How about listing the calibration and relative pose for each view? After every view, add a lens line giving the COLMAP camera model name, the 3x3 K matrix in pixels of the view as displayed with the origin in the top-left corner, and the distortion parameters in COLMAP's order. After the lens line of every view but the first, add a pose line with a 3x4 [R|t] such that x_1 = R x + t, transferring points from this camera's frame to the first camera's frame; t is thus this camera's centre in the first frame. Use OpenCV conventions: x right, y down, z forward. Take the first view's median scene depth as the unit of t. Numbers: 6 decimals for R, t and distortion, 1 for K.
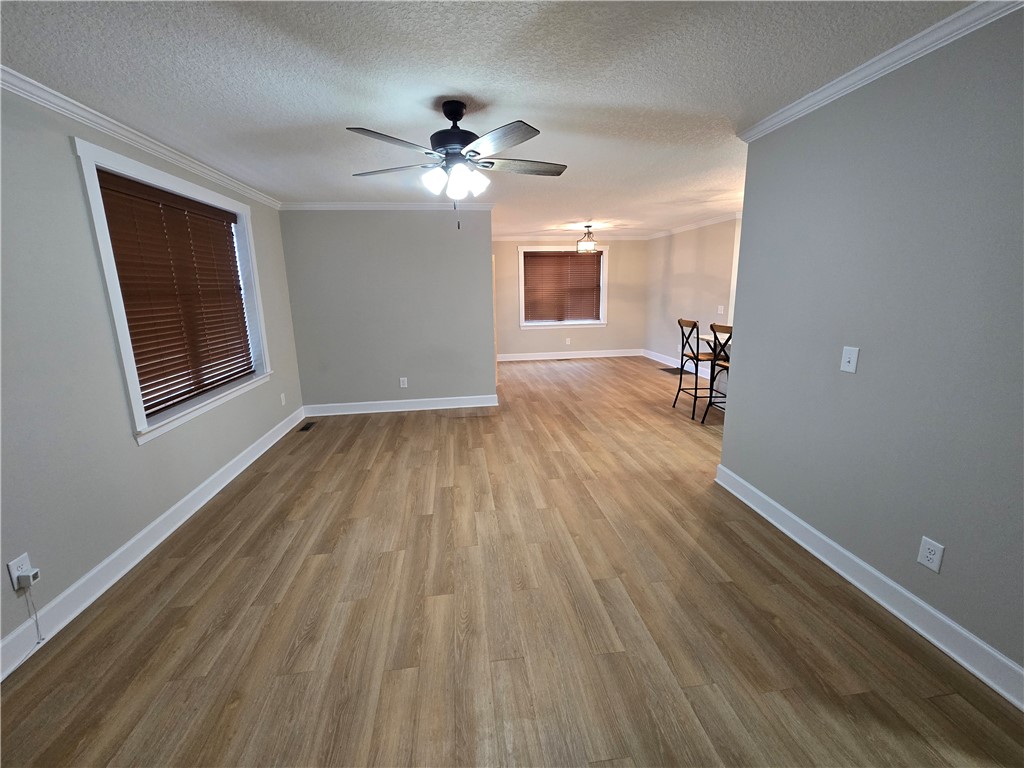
lens RADIAL K [[419.4, 0, 508.1], [0, 419.4, 377.0], [0, 0, 1]] dist [0.001171, -0.000048]
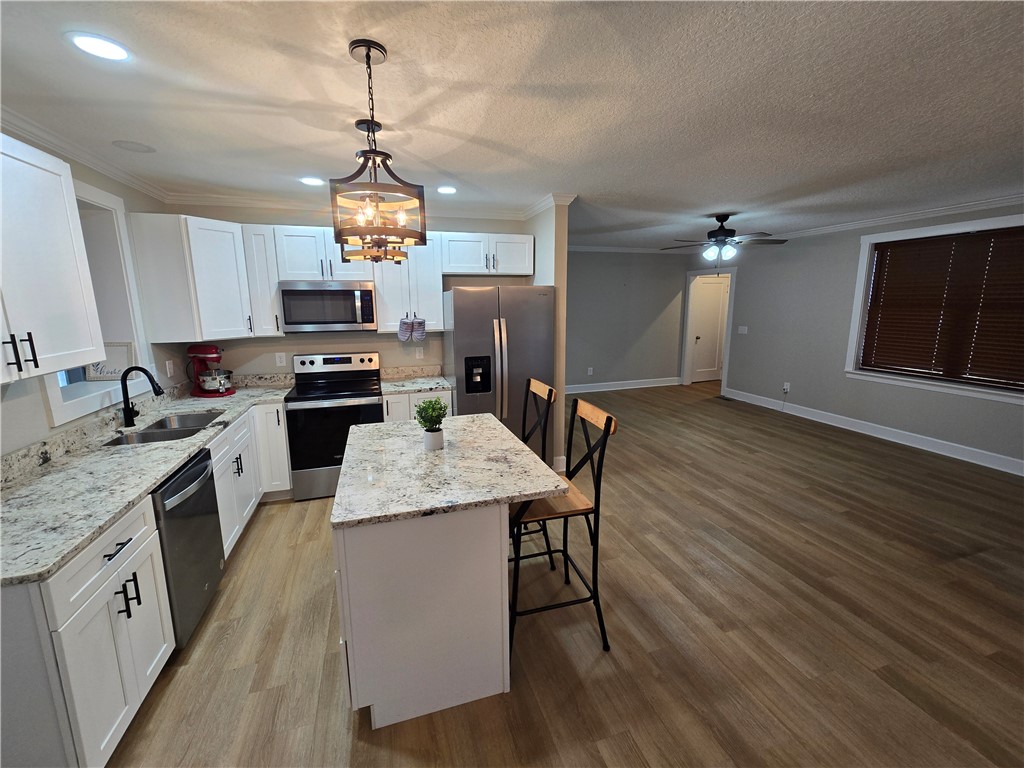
lens RADIAL K [[419.4, 0, 508.1], [0, 419.4, 377.0], [0, 0, 1]] dist [0.001171, -0.000048]
pose [[-0.984265, 0.062437, -0.165301, 0.795811], [-0.005585, 0.924030, 0.382279, -0.445322], [0.176611, 0.377187, -0.909142, 1.861698]]
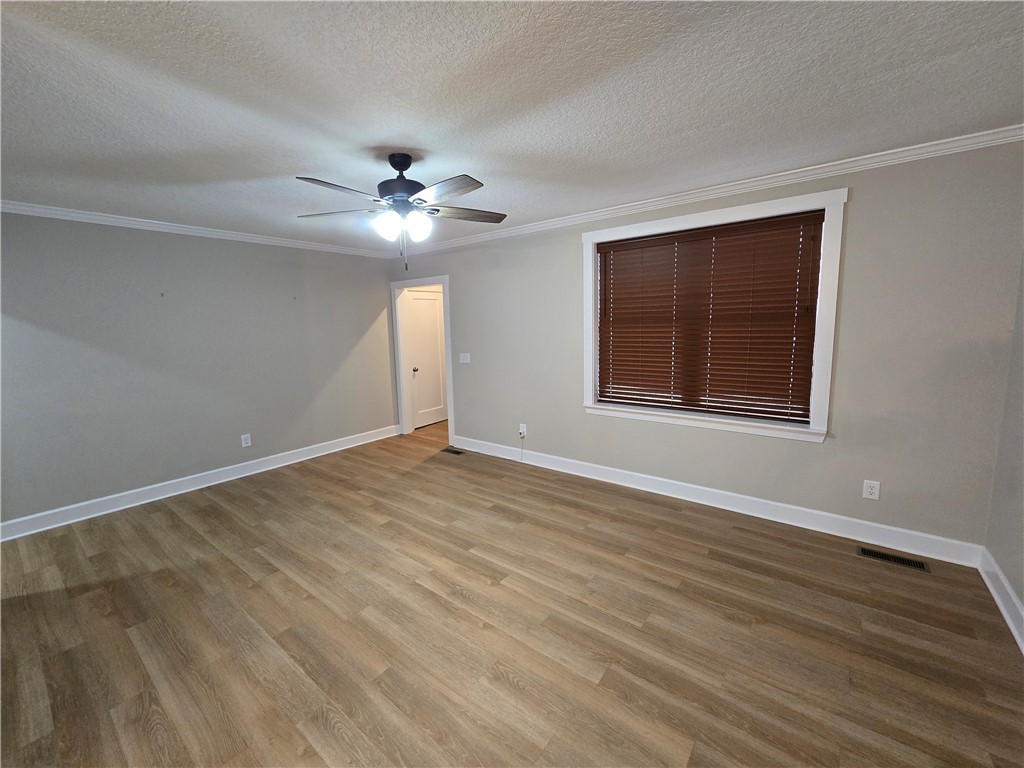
lens RADIAL K [[419.4, 0, 508.1], [0, 419.4, 377.0], [0, 0, 1]] dist [0.001171, -0.000048]
pose [[-0.716233, 0.129344, -0.685770, 0.305736], [-0.106680, 0.950831, 0.290756, -0.291512], [0.689659, 0.281407, -0.667218, 1.316631]]
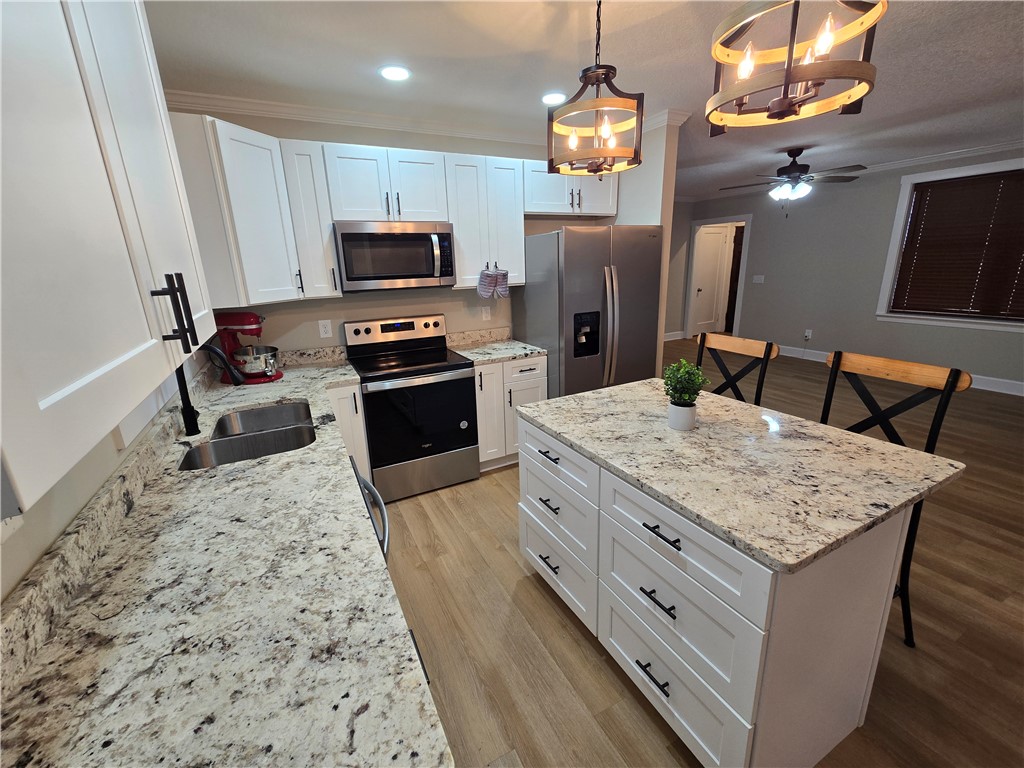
lens RADIAL K [[419.4, 0, 508.1], [0, 419.4, 377.0], [0, 0, 1]] dist [0.001171, -0.000048]
pose [[-0.939233, 0.142578, -0.312272, 1.129933], [-0.016690, 0.889626, 0.456385, -0.371942], [0.342876, 0.433864, -0.833186, 1.617966]]
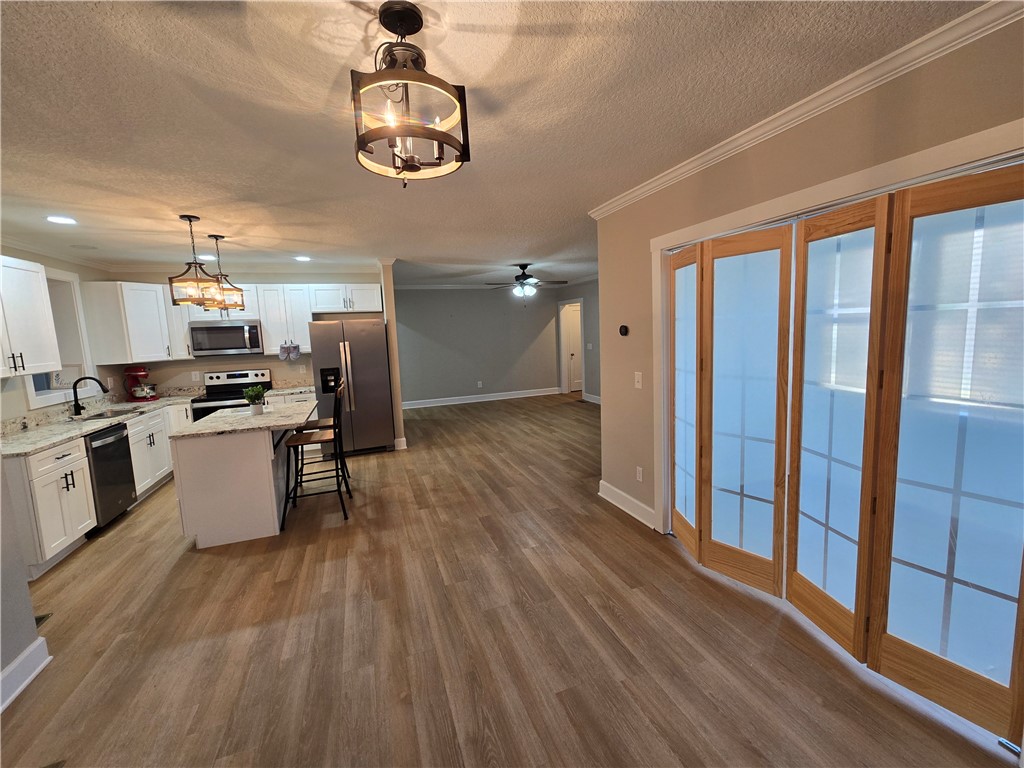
lens RADIAL K [[419.4, 0, 508.1], [0, 419.4, 377.0], [0, 0, 1]] dist [0.001171, -0.000048]
pose [[-0.974735, 0.087098, -0.205686, 0.391435], [0.017176, 0.947344, 0.319758, -0.536793], [0.222705, 0.308146, -0.924904, 2.430355]]
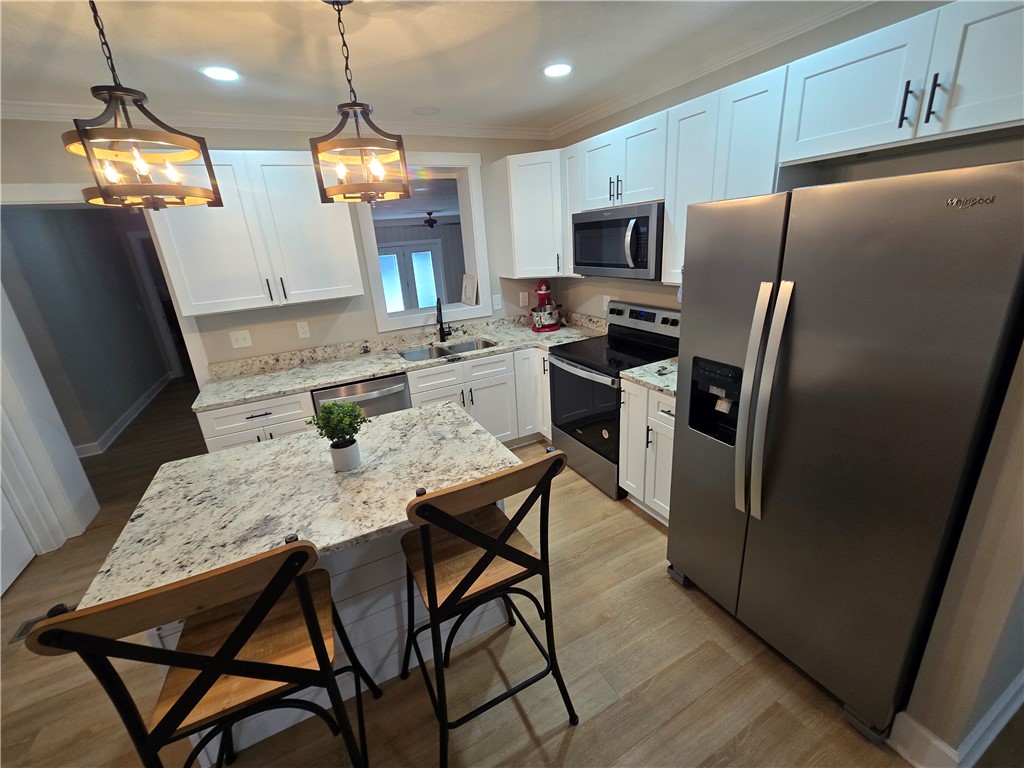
lens RADIAL K [[420.5, 0, 507.3], [0, 420.5, 375.9], [0, 0, 1]] dist [0.001260, 0.000896]
pose [[-0.335548, -0.249671, 0.908335, 0.353529], [0.271272, 0.897783, 0.346982, -0.311169], [-0.902119, 0.362835, -0.233521, 1.229752]]
